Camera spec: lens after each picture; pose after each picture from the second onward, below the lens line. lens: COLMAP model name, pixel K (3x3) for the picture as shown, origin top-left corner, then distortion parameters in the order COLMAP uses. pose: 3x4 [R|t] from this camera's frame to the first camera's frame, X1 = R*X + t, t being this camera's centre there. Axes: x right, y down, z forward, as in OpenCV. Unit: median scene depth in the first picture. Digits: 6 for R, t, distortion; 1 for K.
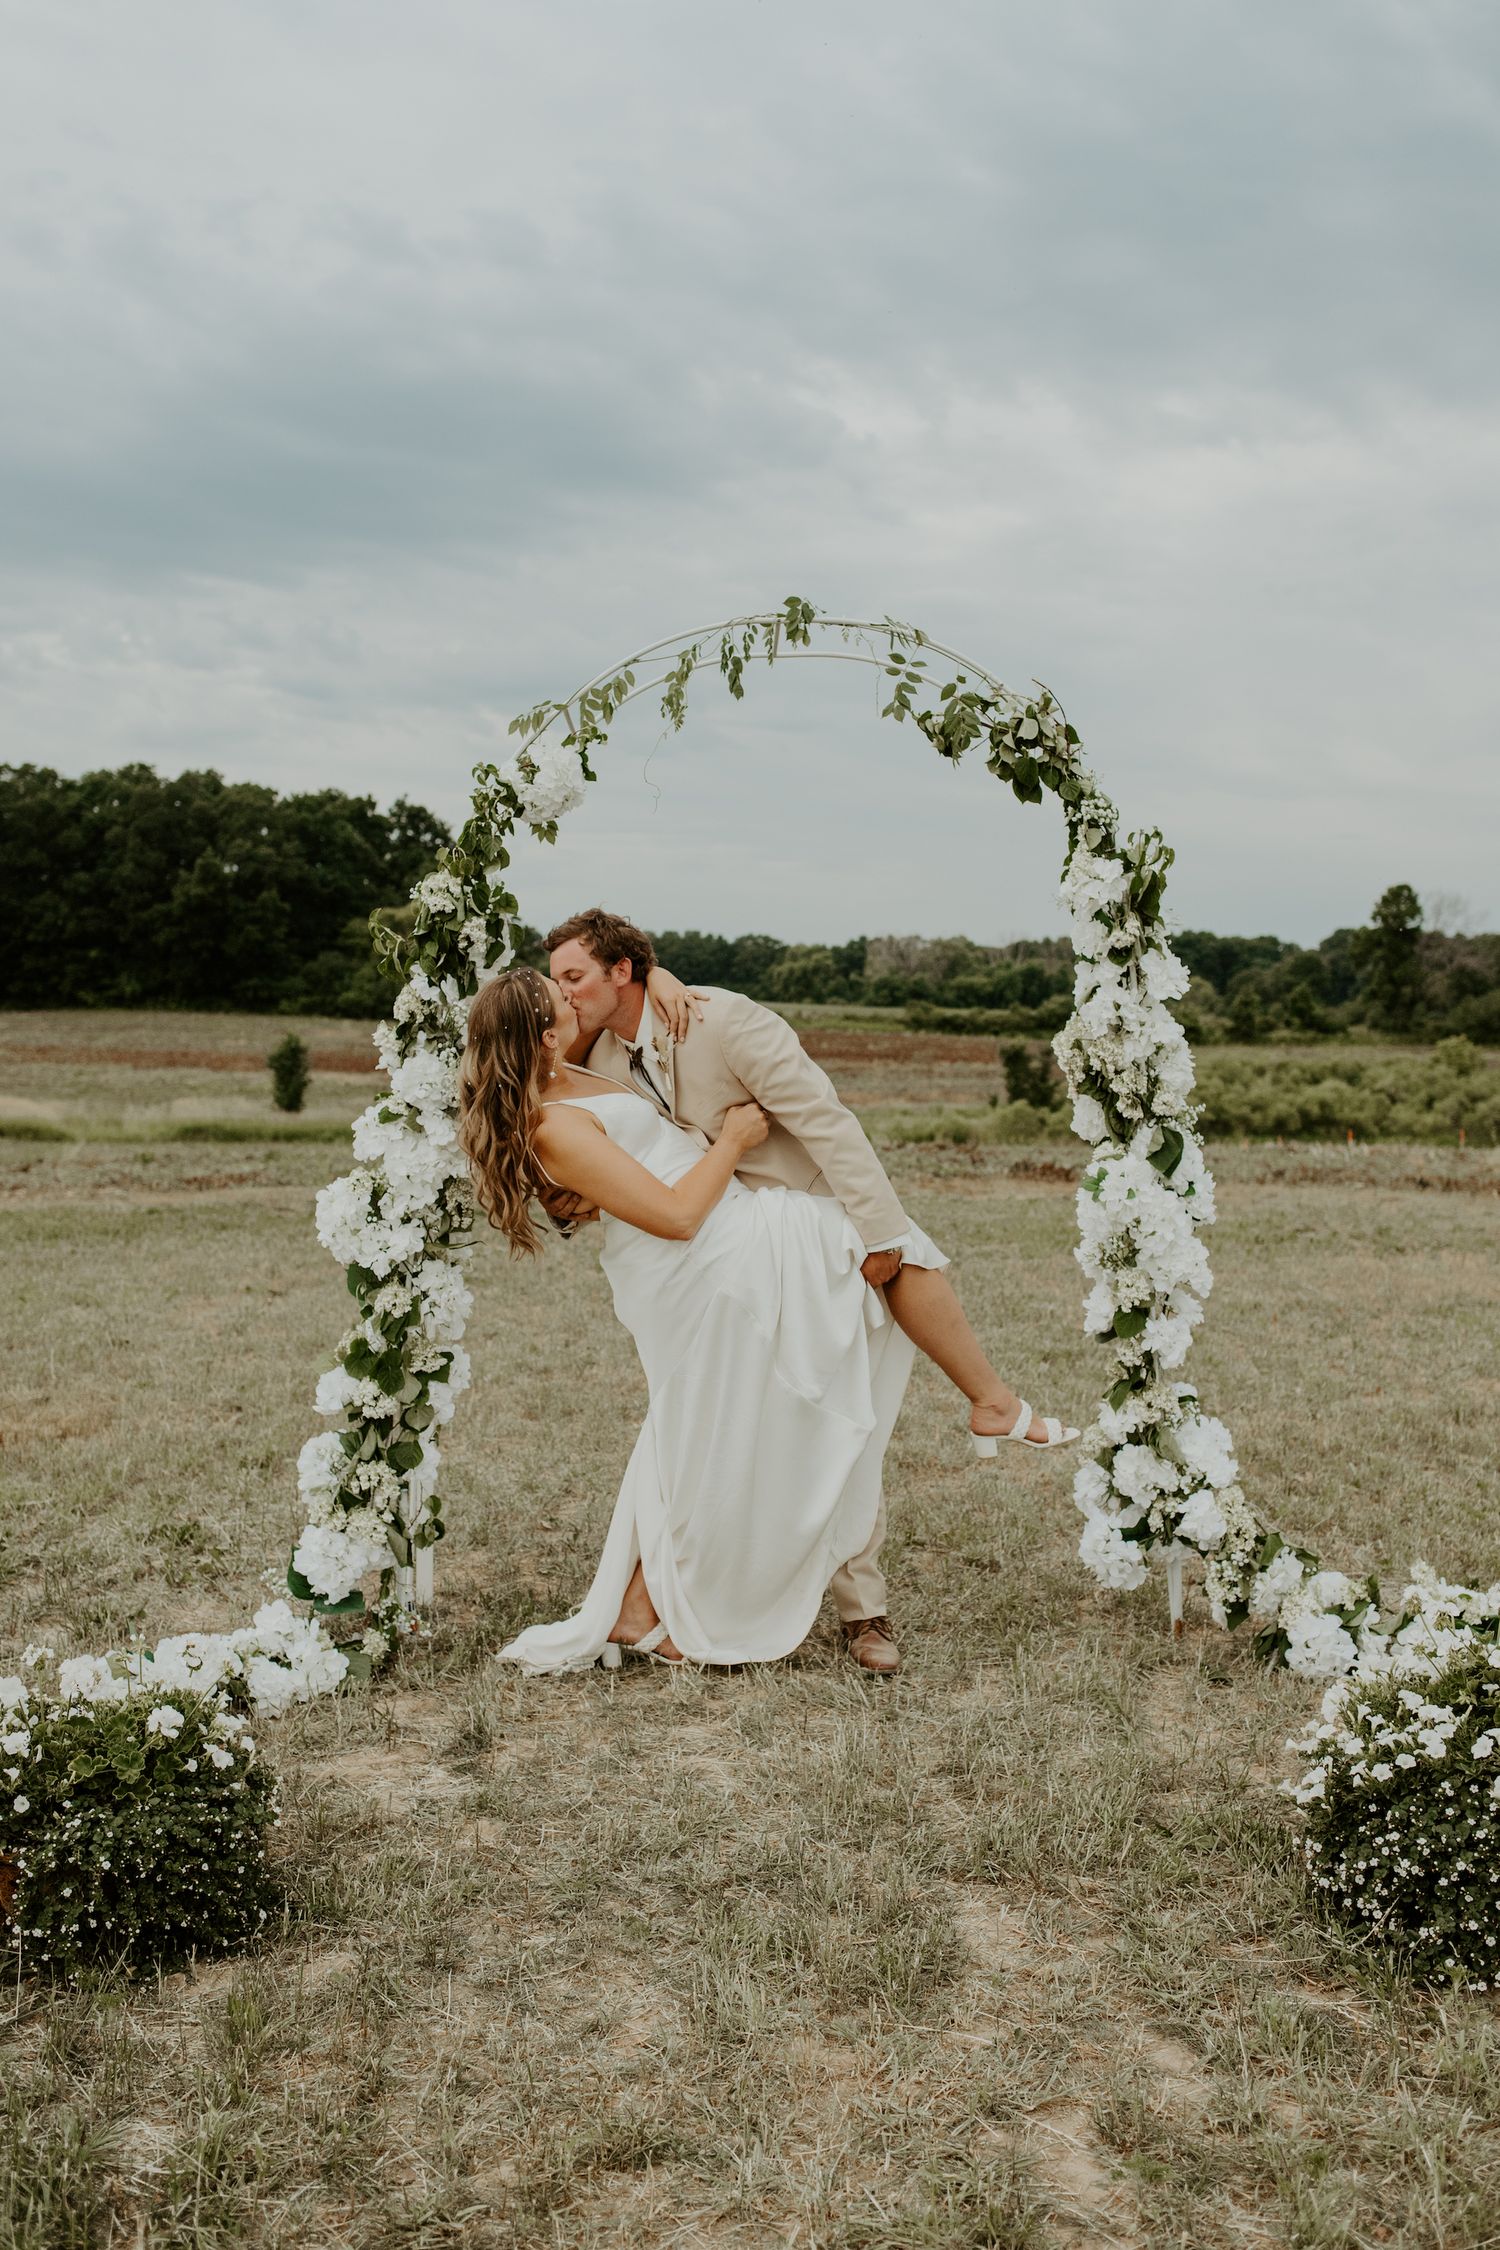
lens RADIAL K [[2225.5, 0, 748.0], [0, 2225.5, 1130.4], [0, 0, 1]] dist [0.036269, 0.000000]
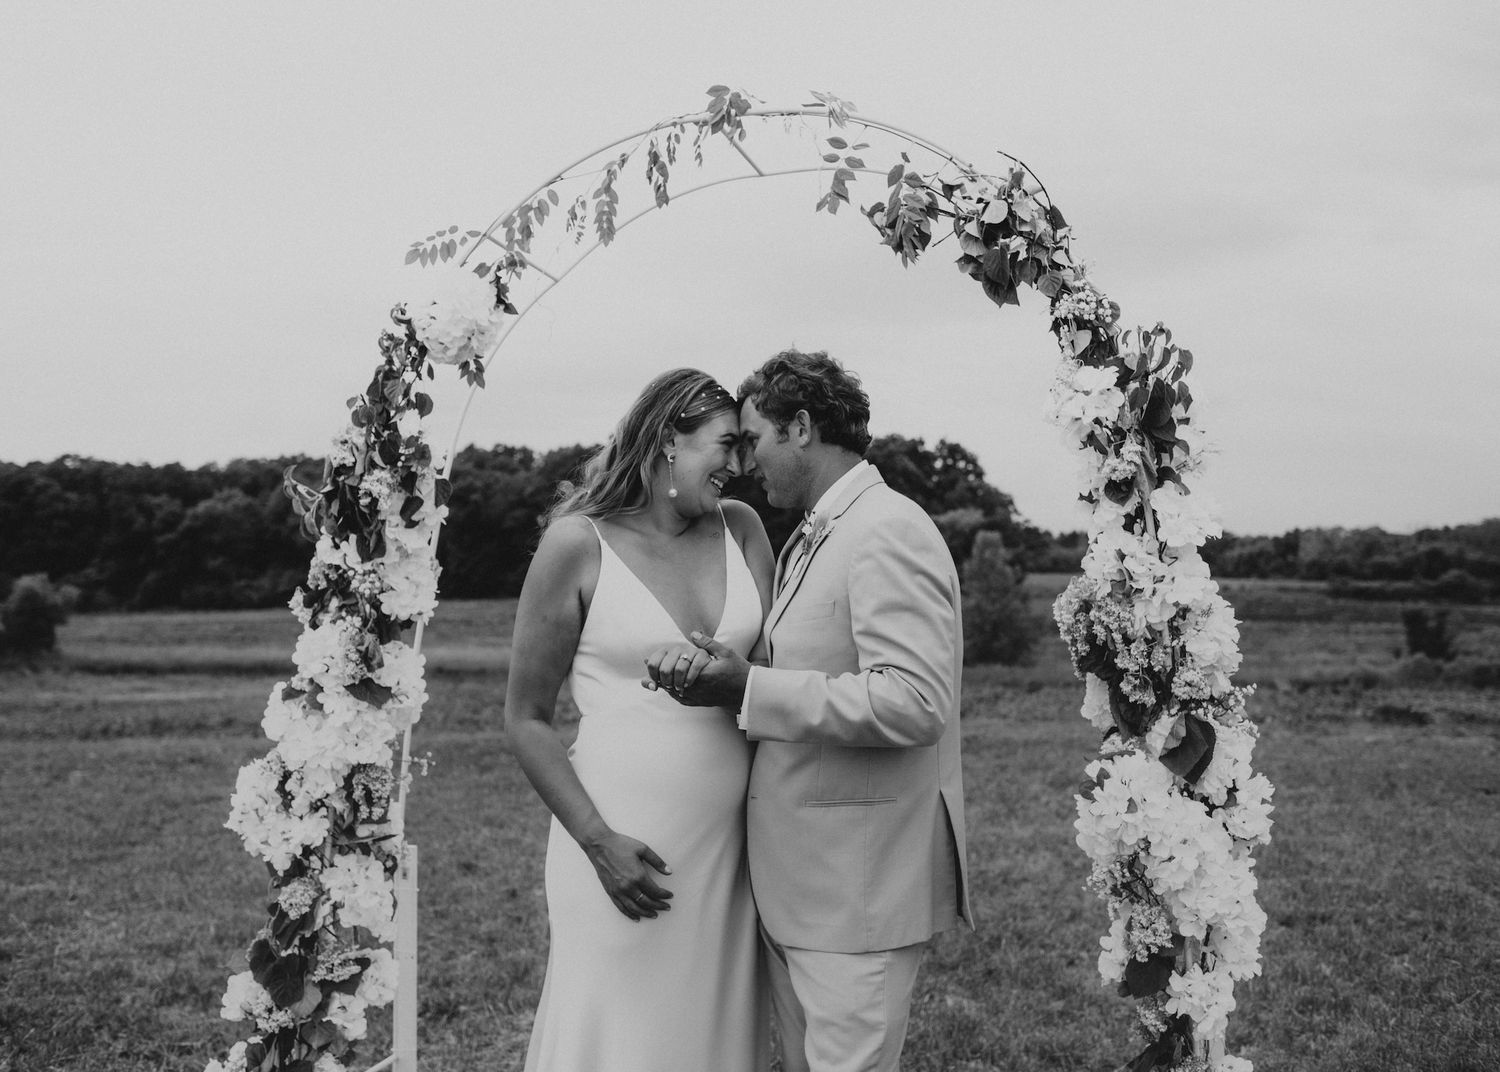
lens RADIAL K [[1537.7, 0, 750.2], [0, 1537.7, 531.7], [0, 0, 1]] dist [-0.046276, 0.000000]
pose [[0.952555, -0.023406, -0.303465, 0.203955], [-0.004340, 0.995893, -0.090437, -0.015927], [0.304336, 0.087463, 0.948541, 0.458200]]
